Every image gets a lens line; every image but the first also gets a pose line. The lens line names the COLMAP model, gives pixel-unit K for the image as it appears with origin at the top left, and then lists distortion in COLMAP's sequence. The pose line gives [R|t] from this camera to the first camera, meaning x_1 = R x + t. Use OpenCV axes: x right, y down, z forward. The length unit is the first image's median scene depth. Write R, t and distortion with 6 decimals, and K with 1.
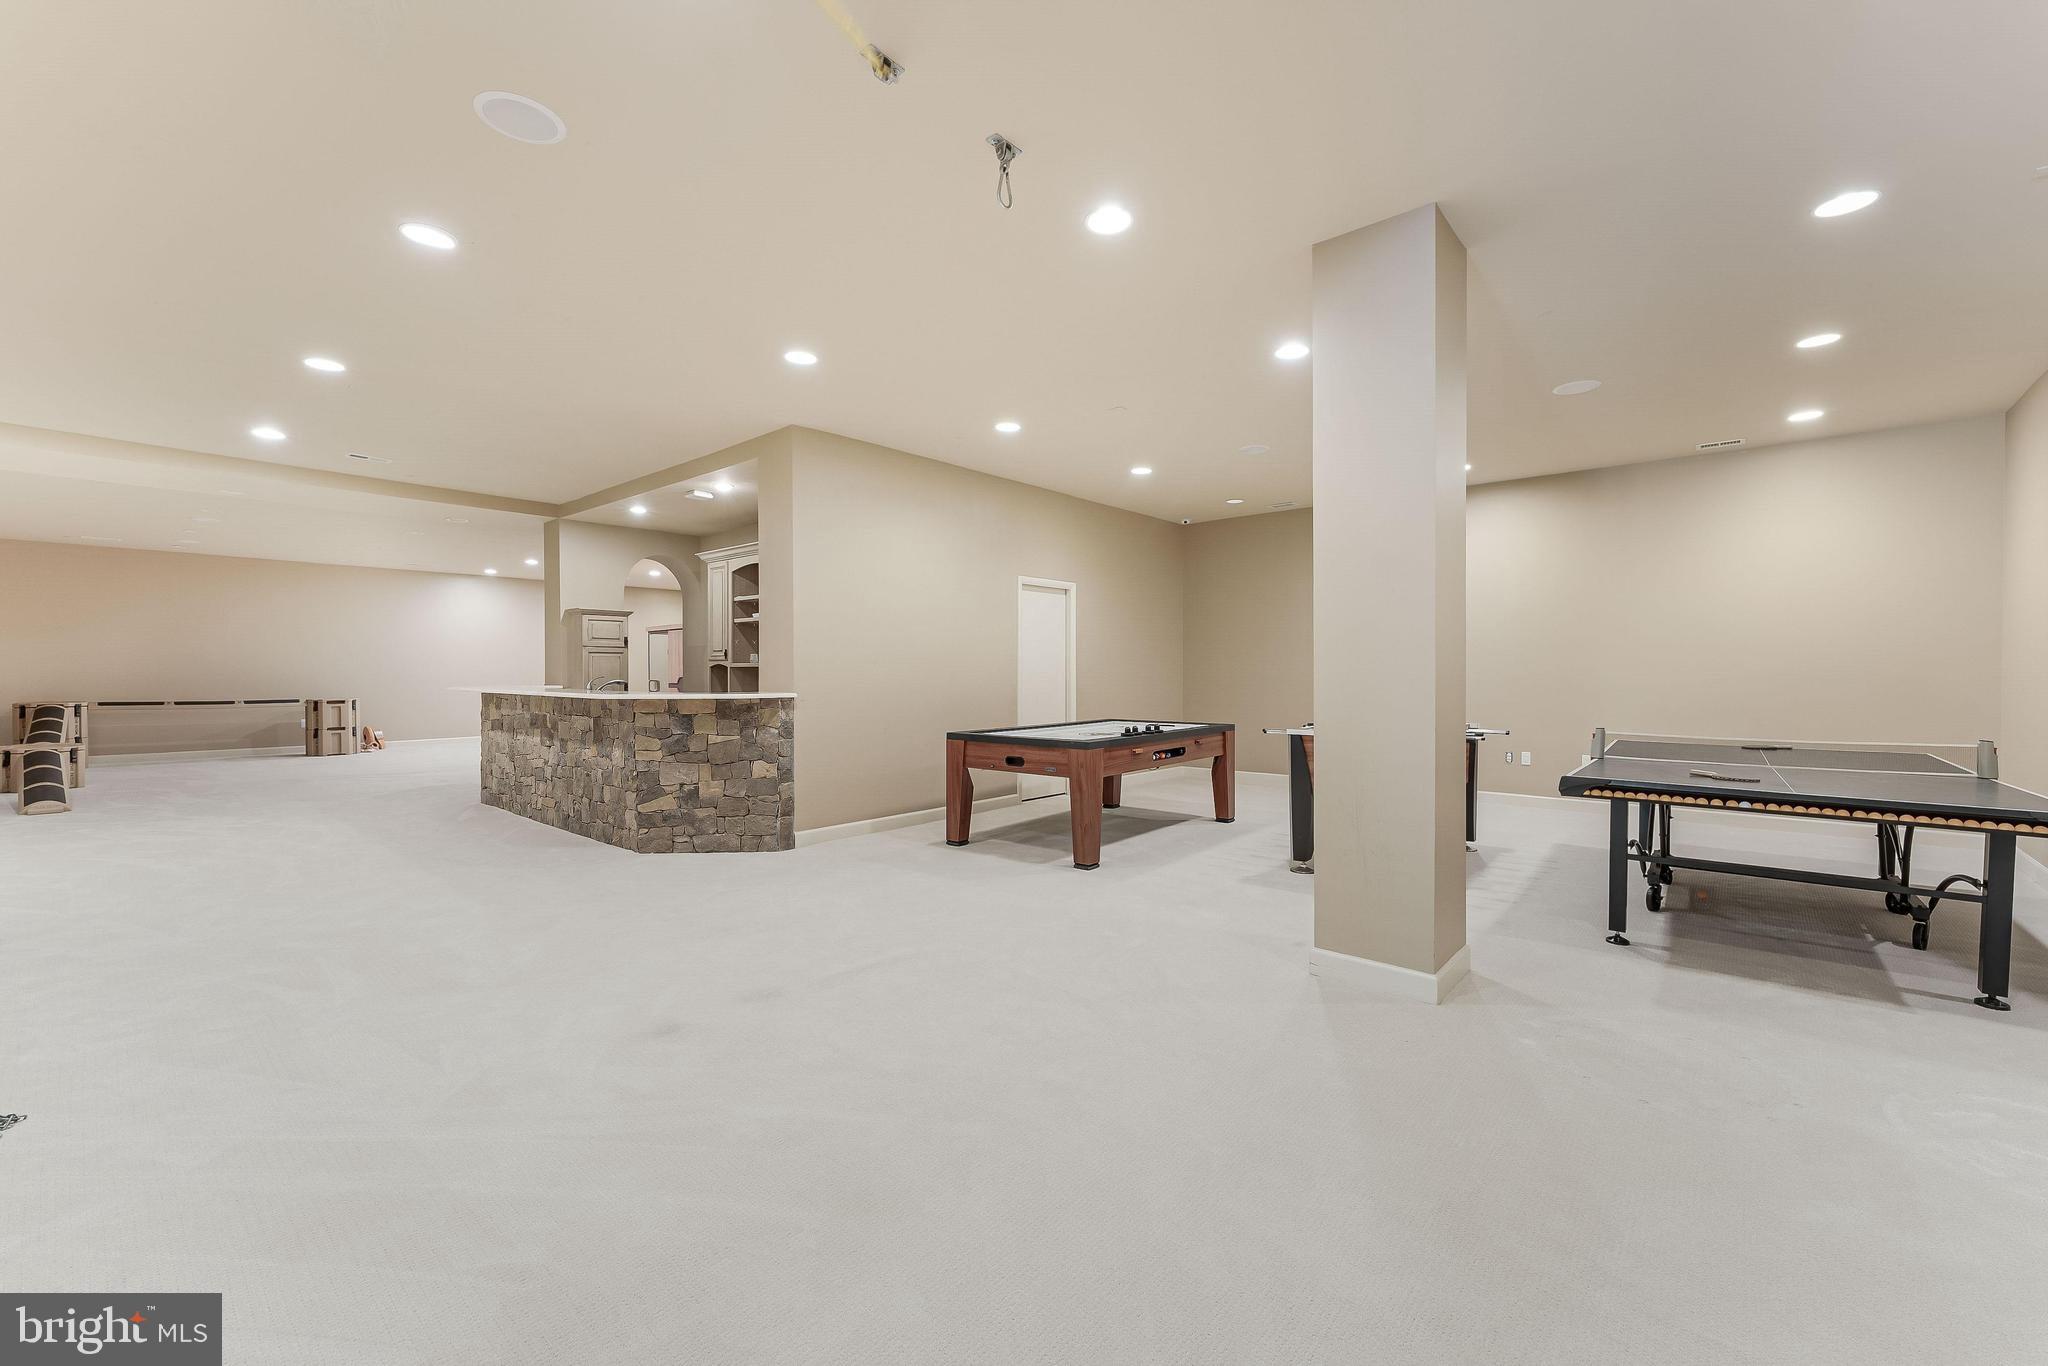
lens RADIAL K [[822.2, 0, 1023.8], [0, 822.2, 679.1], [0, 0, 1]] dist [0.004451, 0.000168]
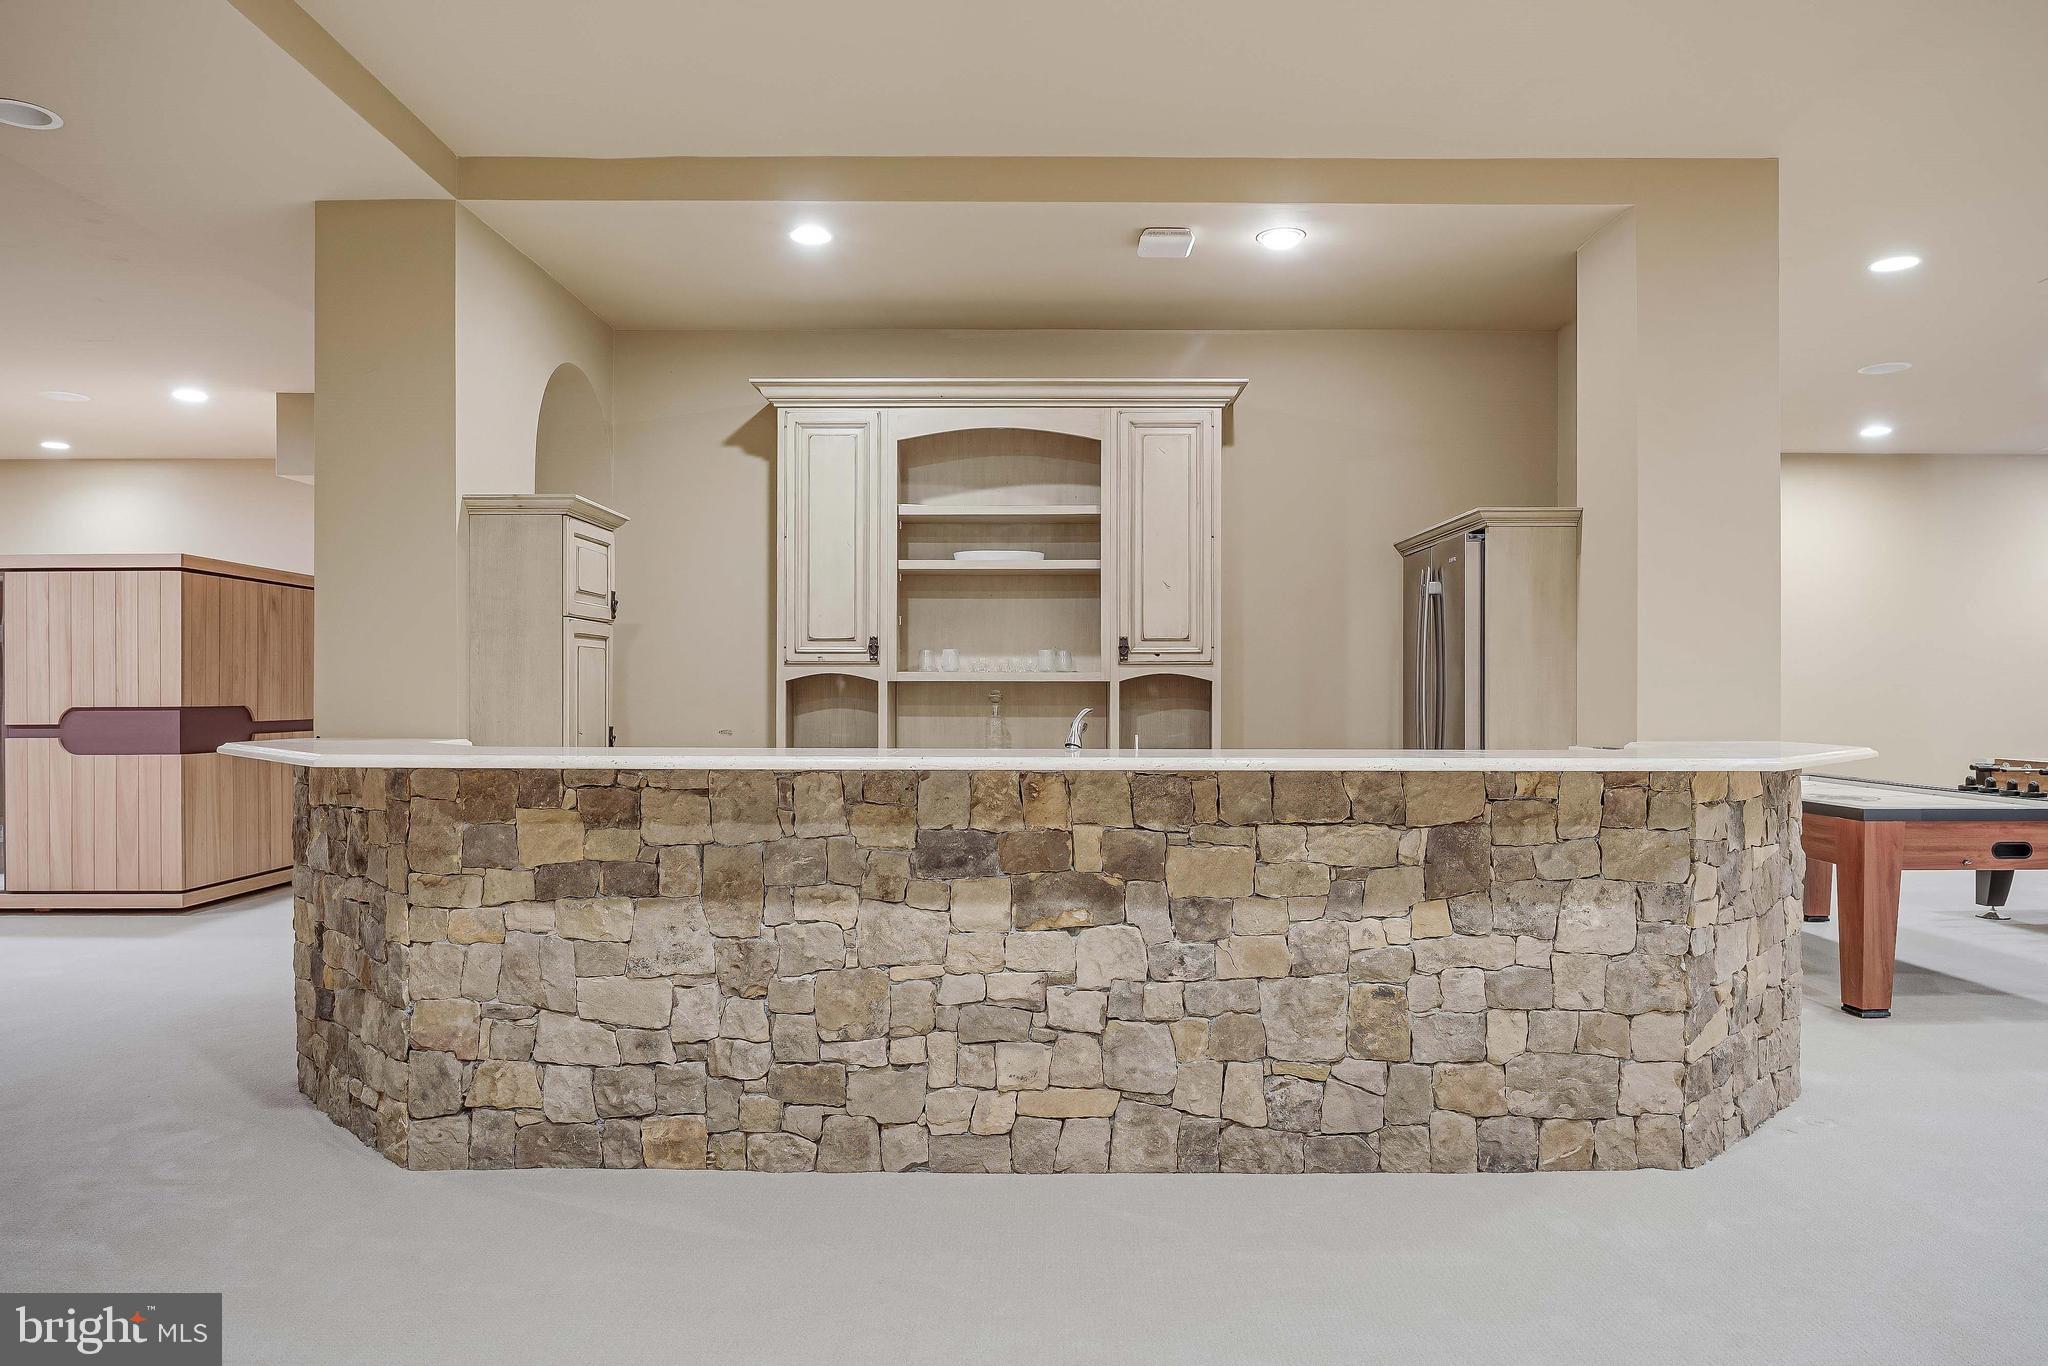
lens RADIAL K [[1284.1, 0, 1025.7], [0, 1284.1, 690.5], [0, 0, 1]] dist [-0.053812, -0.001044]
pose [[0.743154, 0.003415, 0.669111, -0.728327], [-0.000661, 0.999990, -0.004369, -0.007592], [-0.669120, 0.002805, 0.743149, 0.504339]]
